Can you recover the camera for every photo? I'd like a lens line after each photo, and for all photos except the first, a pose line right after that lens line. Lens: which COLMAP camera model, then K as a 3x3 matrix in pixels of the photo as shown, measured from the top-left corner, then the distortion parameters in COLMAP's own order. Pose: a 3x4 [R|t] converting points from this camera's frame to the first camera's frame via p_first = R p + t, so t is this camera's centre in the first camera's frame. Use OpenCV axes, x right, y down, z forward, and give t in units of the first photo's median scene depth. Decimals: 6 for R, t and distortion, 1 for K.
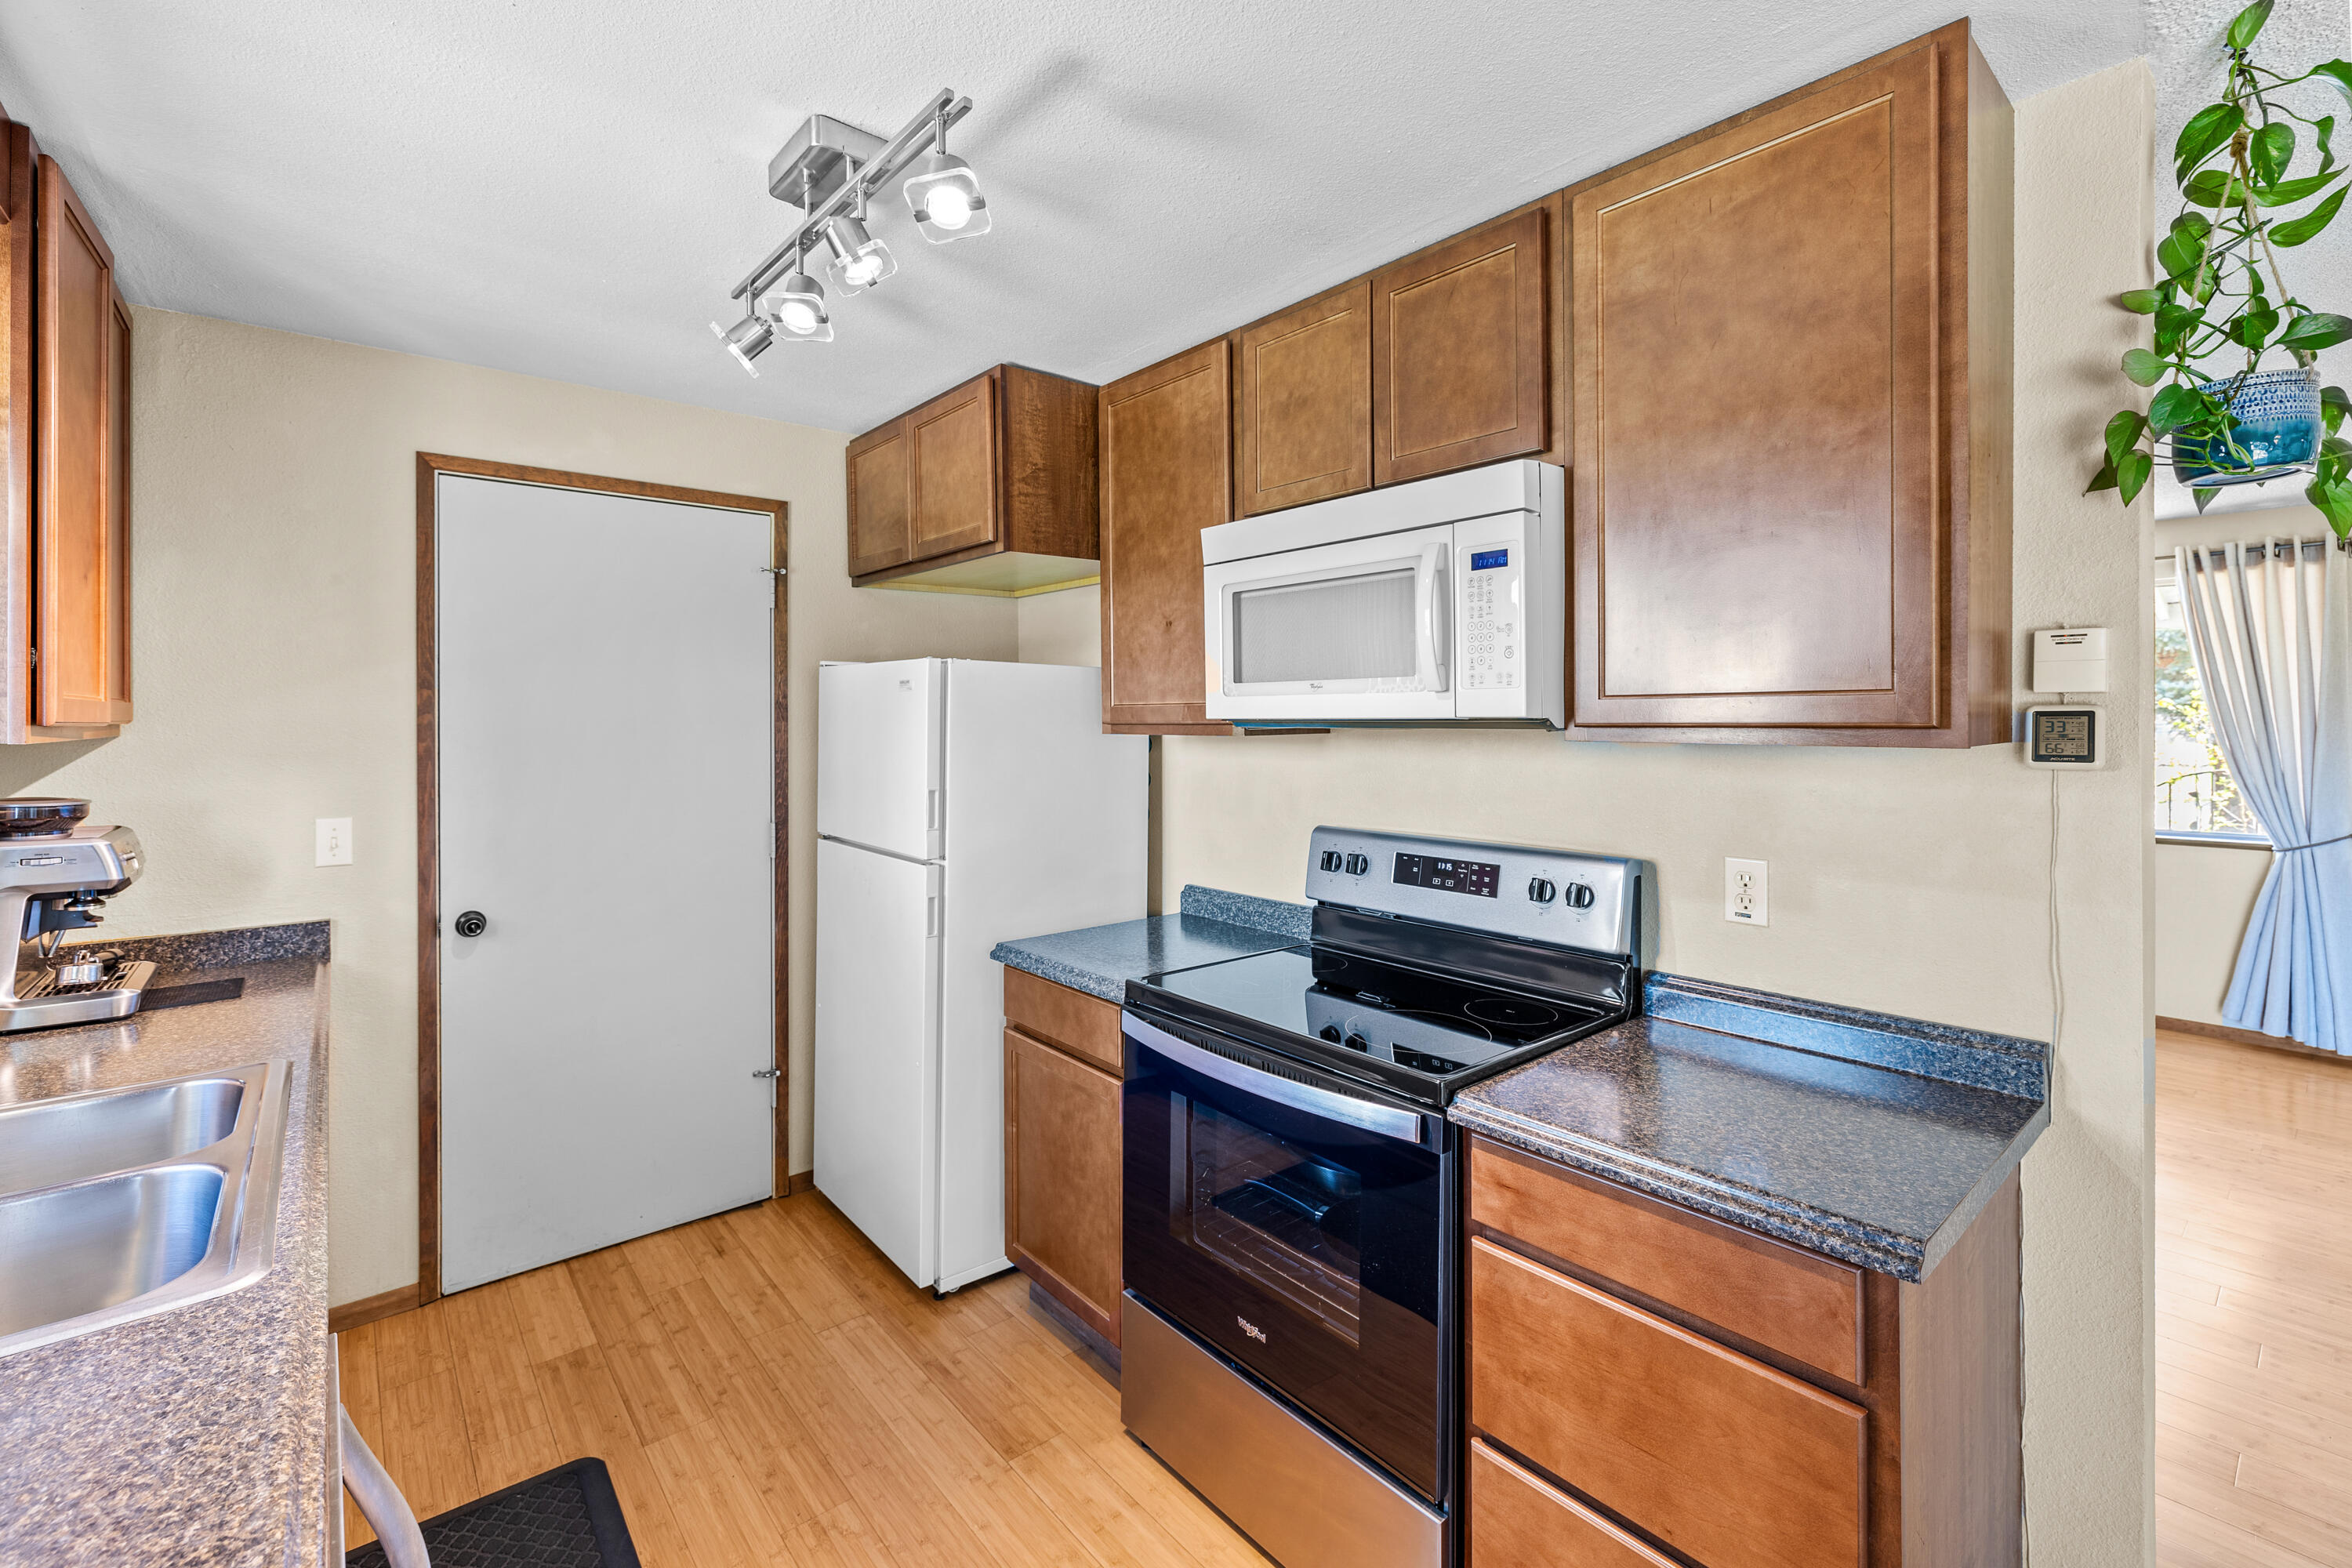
lens RADIAL K [[1010.3, 0, 1169.5], [0, 1010.3, 728.6], [0, 0, 1]] dist [-0.002074, -0.000422]
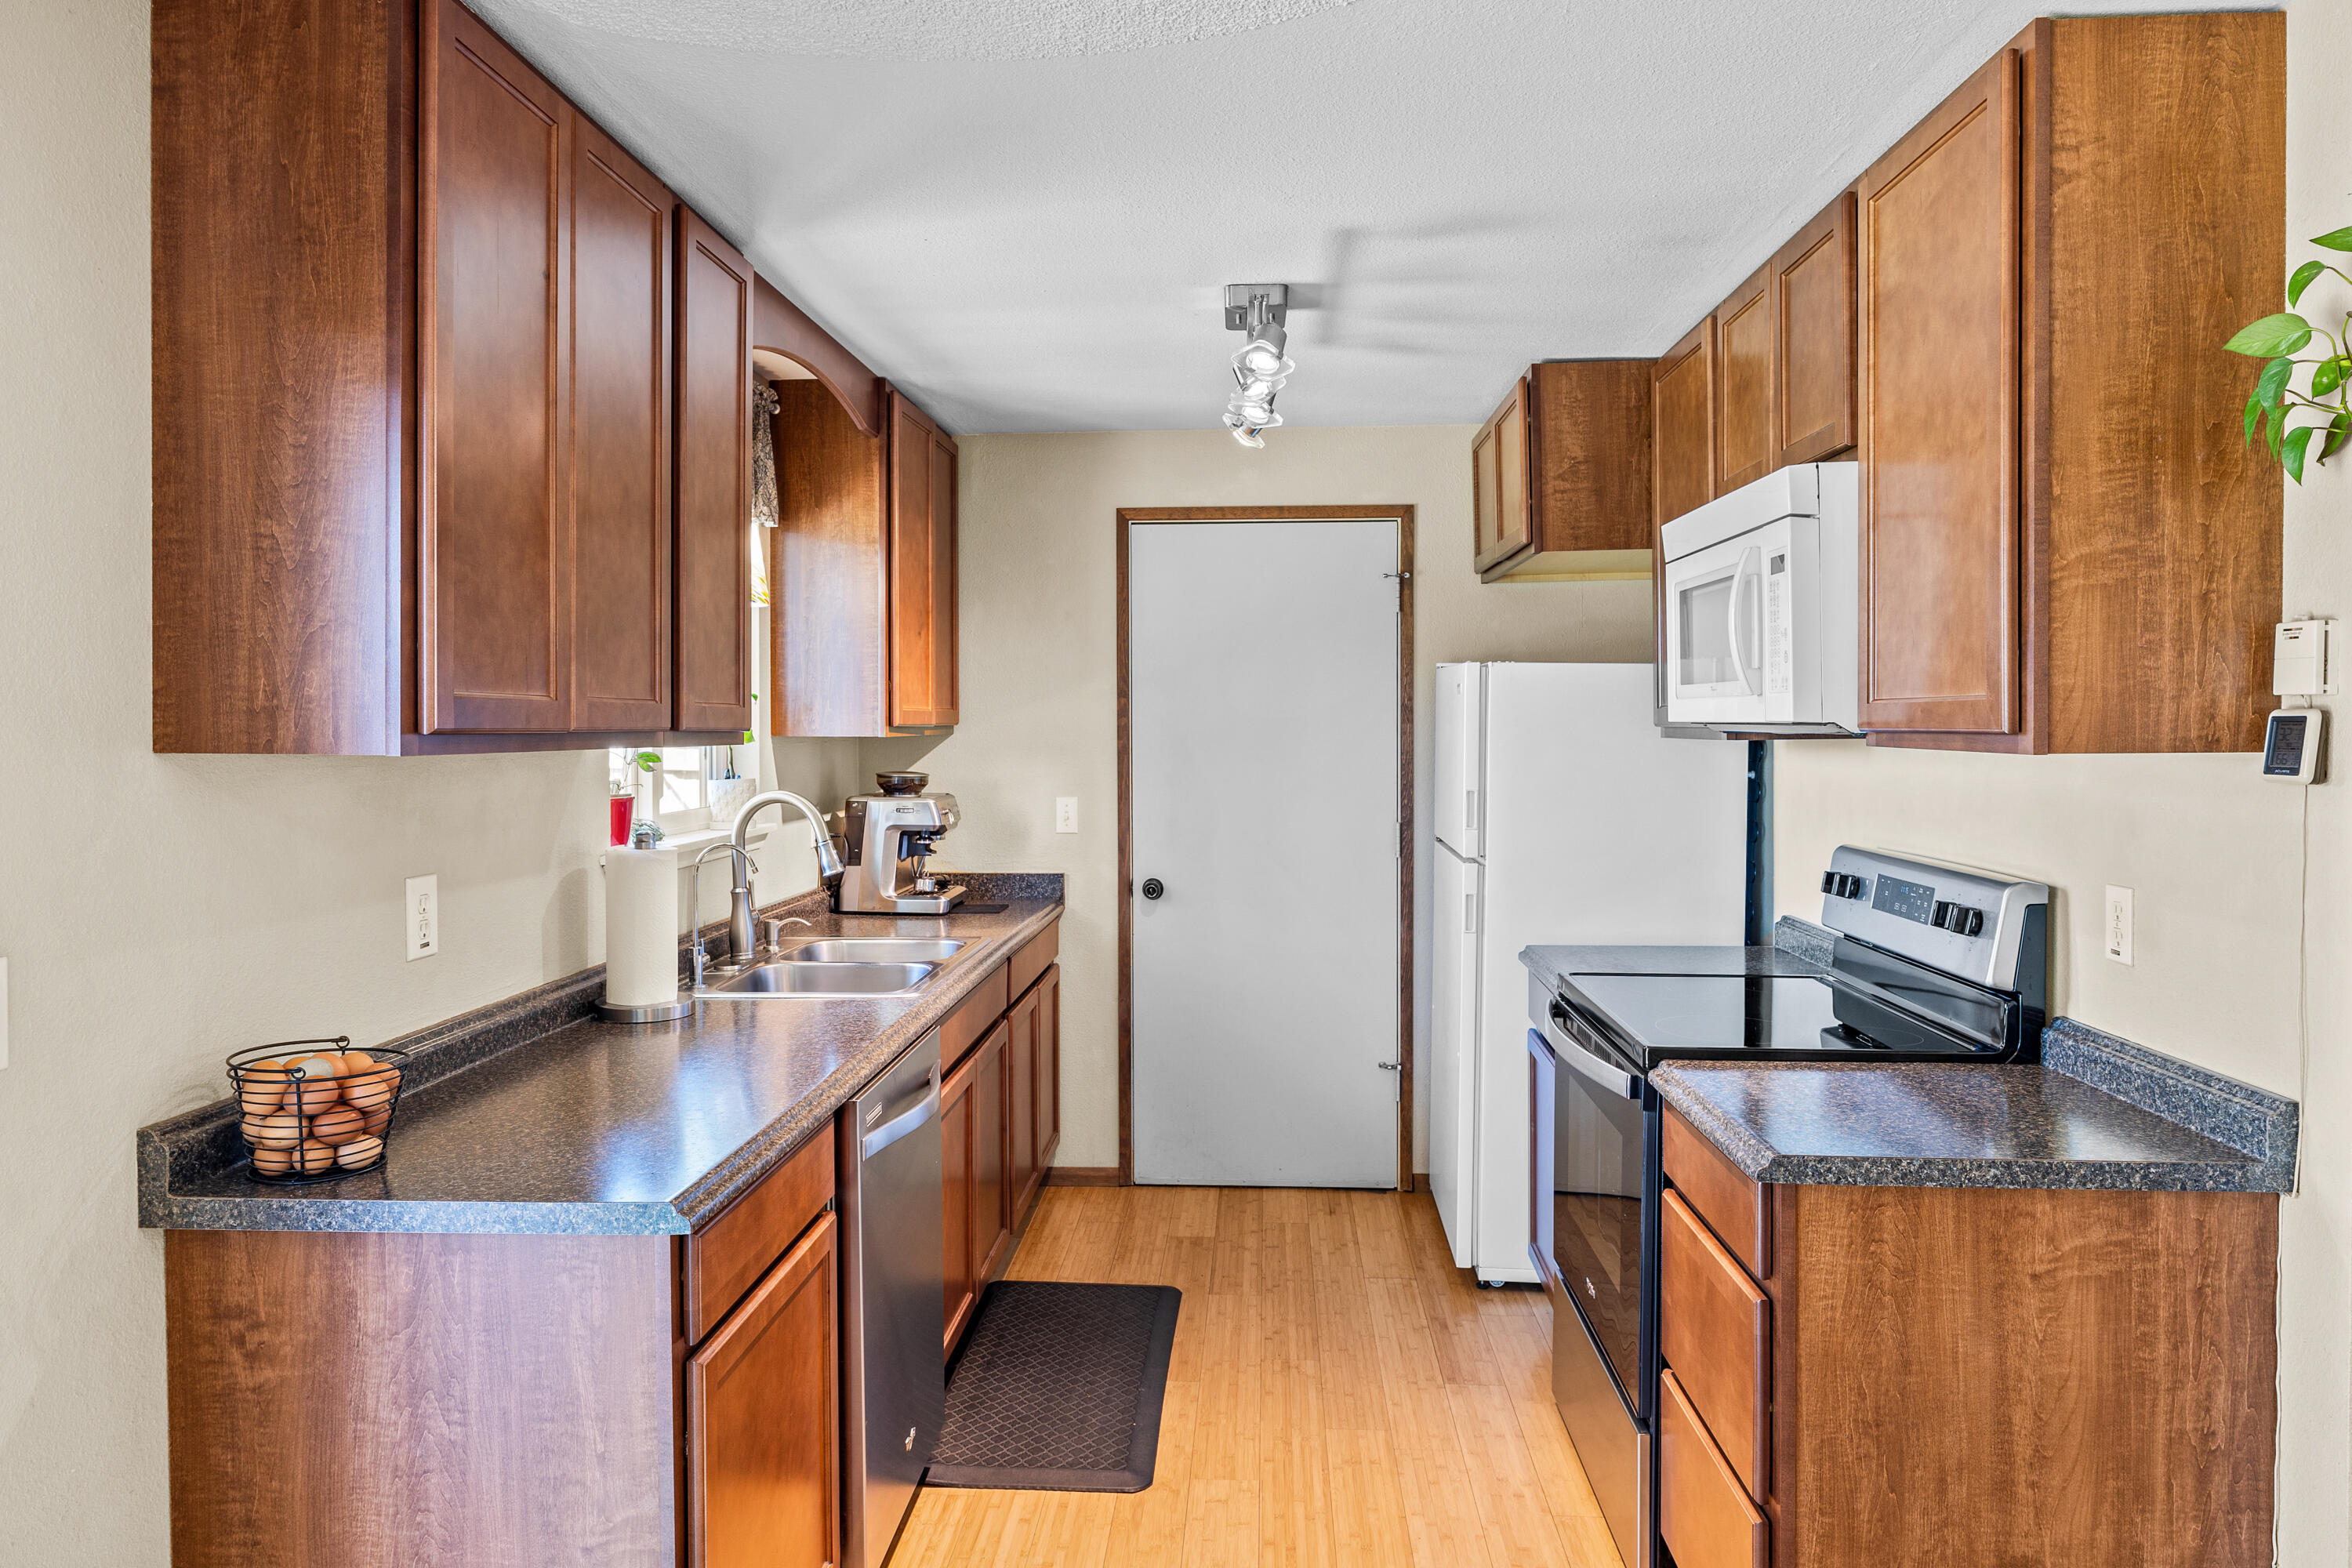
lens RADIAL K [[1570.2, 0, 1176.0], [0, 1570.2, 784.0], [0, 0, 1]] dist [-0.002411, -0.000366]
pose [[0.725905, 0.027458, -0.687247, 0.659752], [-0.005171, 0.999392, 0.034467, 0.000369], [0.687776, -0.021465, 0.725606, -0.375875]]
